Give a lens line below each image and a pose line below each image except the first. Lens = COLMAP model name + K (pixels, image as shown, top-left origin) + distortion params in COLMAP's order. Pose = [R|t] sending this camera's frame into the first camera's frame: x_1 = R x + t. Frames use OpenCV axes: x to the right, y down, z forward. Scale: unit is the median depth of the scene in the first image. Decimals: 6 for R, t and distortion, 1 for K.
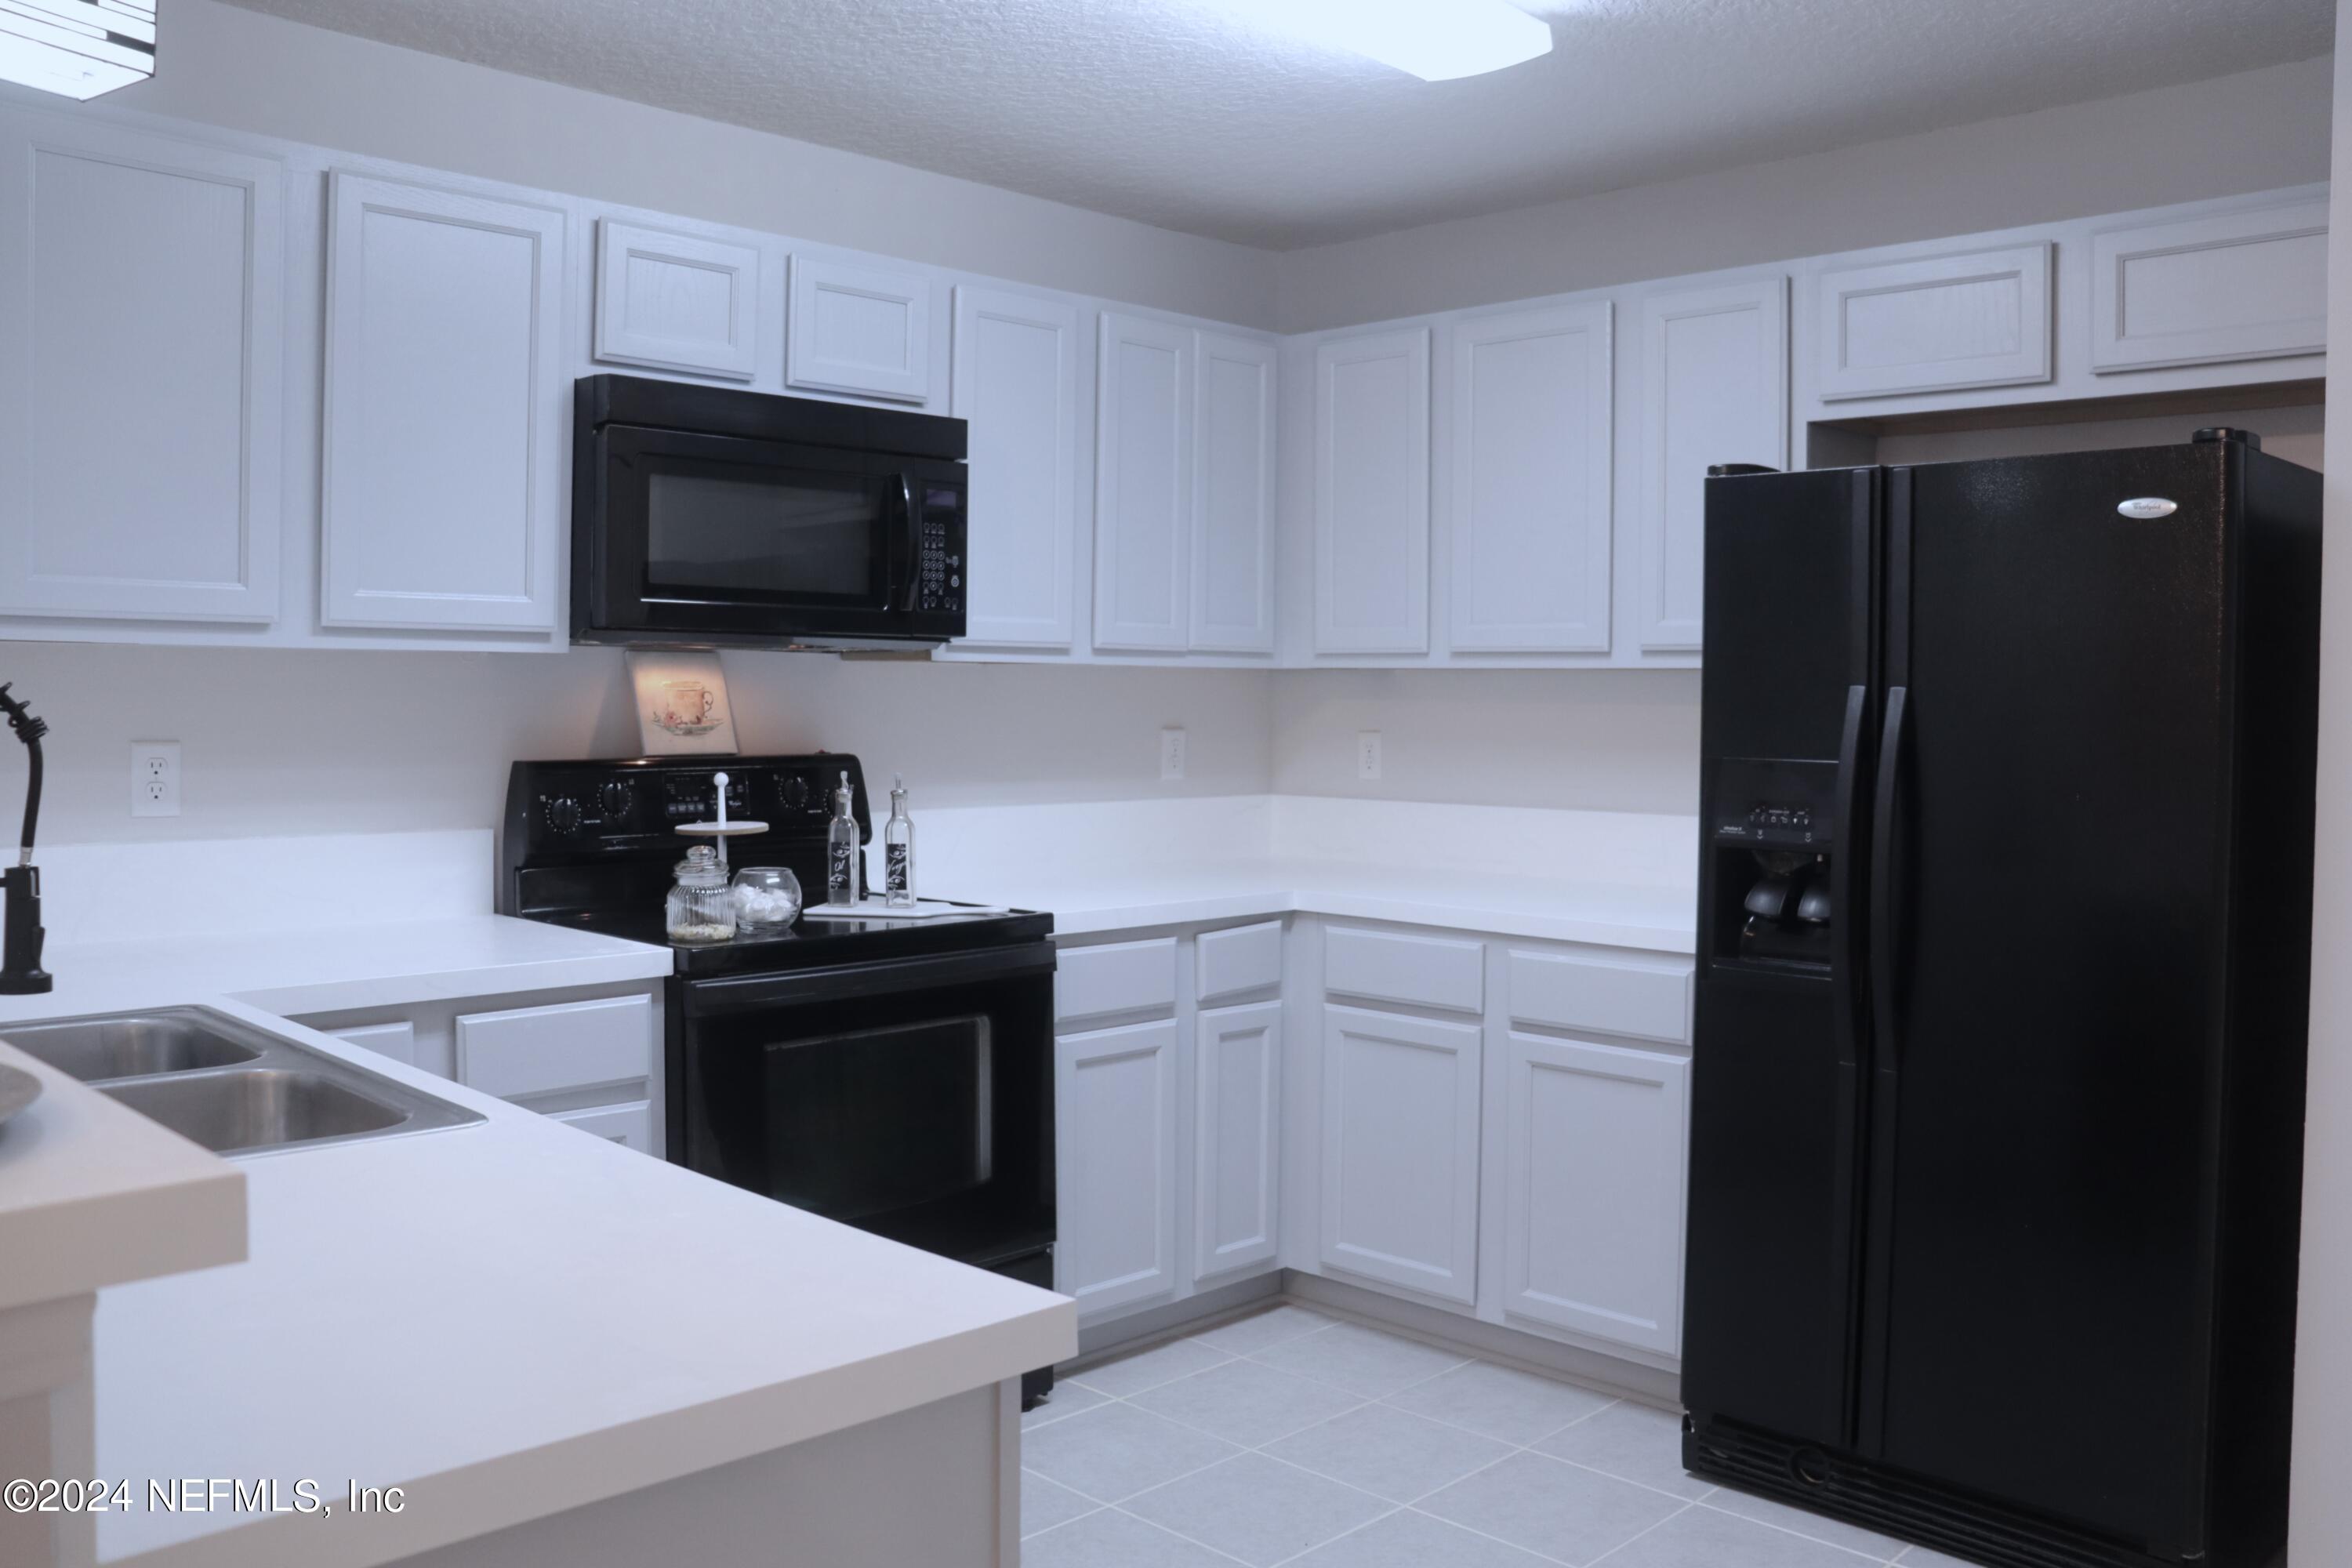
lens RADIAL K [[1945.2, 0, 1191.6], [0, 1945.2, 763.1], [0, 0, 1]] dist [-0.178317, 0.166275]
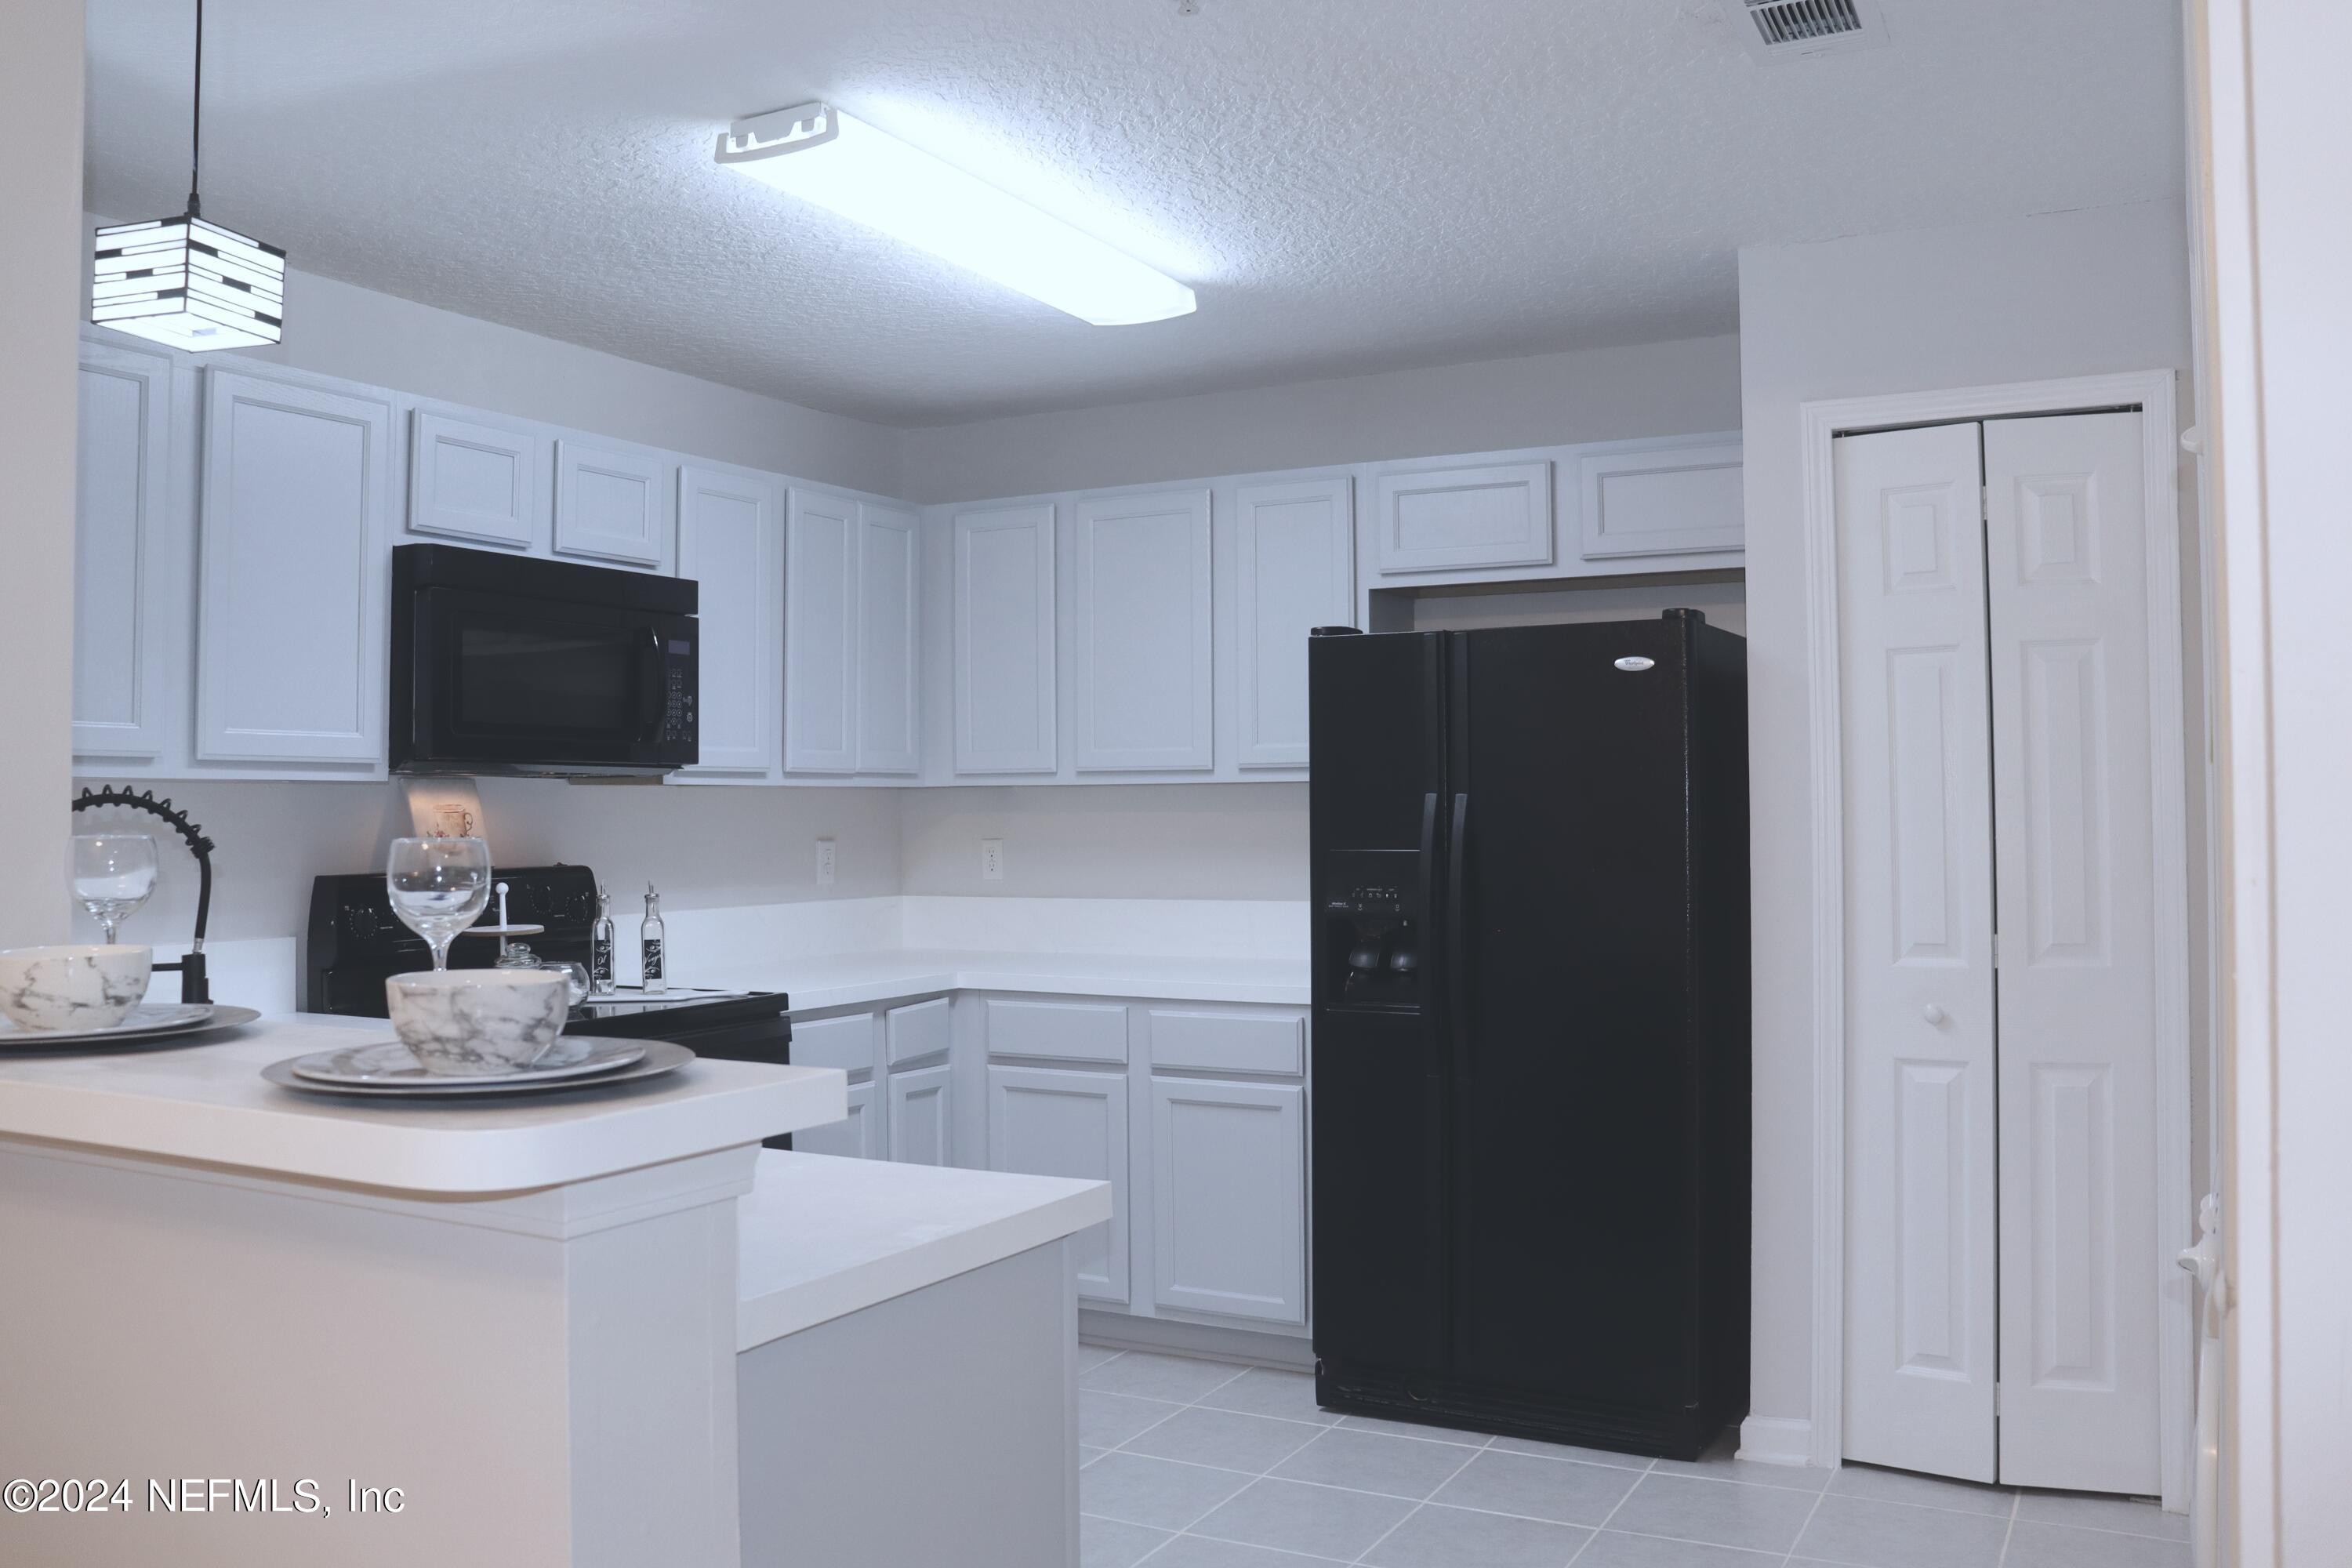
lens RADIAL K [[1945.2, 0, 1191.6], [0, 1945.2, 763.1], [0, 0, 1]] dist [-0.178317, 0.166275]
pose [[0.958740, -0.010511, 0.284091, -0.163412], [0.027003, 0.998165, -0.054197, 0.006284], [-0.283000, 0.059632, 0.957264, -0.213502]]
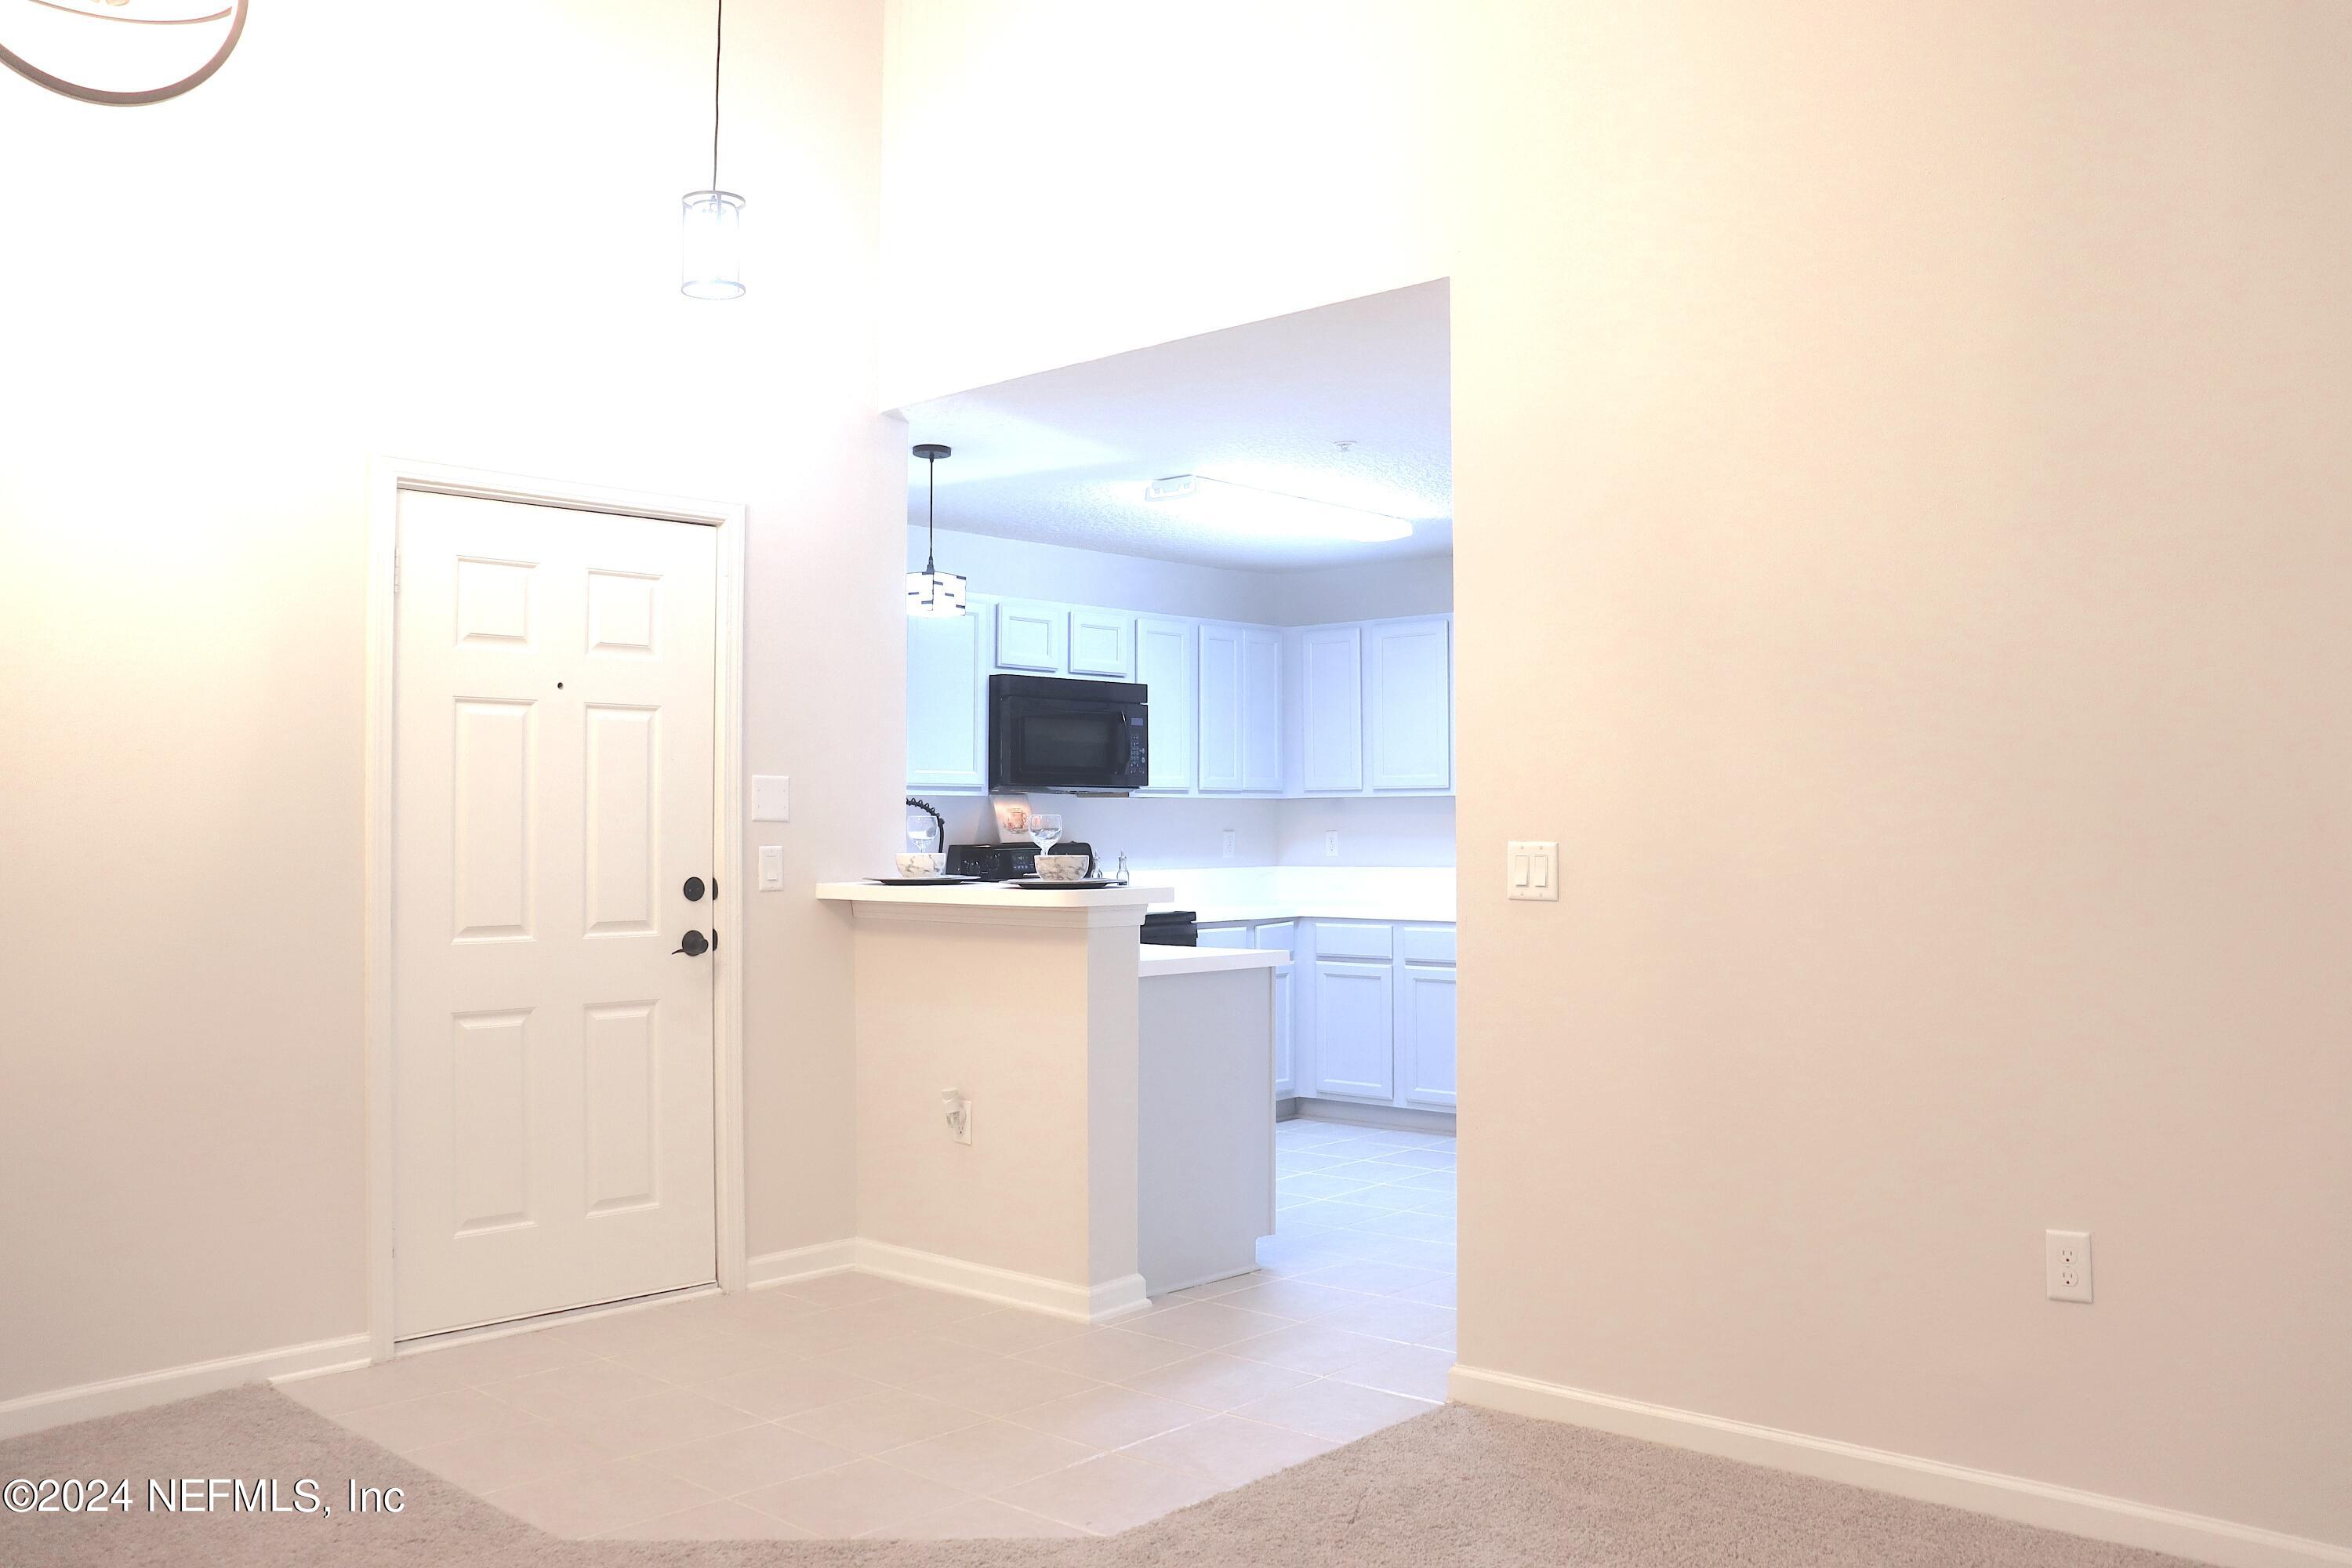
lens RADIAL K [[1945.2, 0, 1191.6], [0, 1945.2, 763.1], [0, 0, 1]] dist [-0.178317, 0.166275]
pose [[0.999042, -0.014283, 0.041365, -0.158981], [0.017006, 0.997658, -0.066258, 0.053616], [-0.040321, 0.066898, 0.996945, -1.159174]]
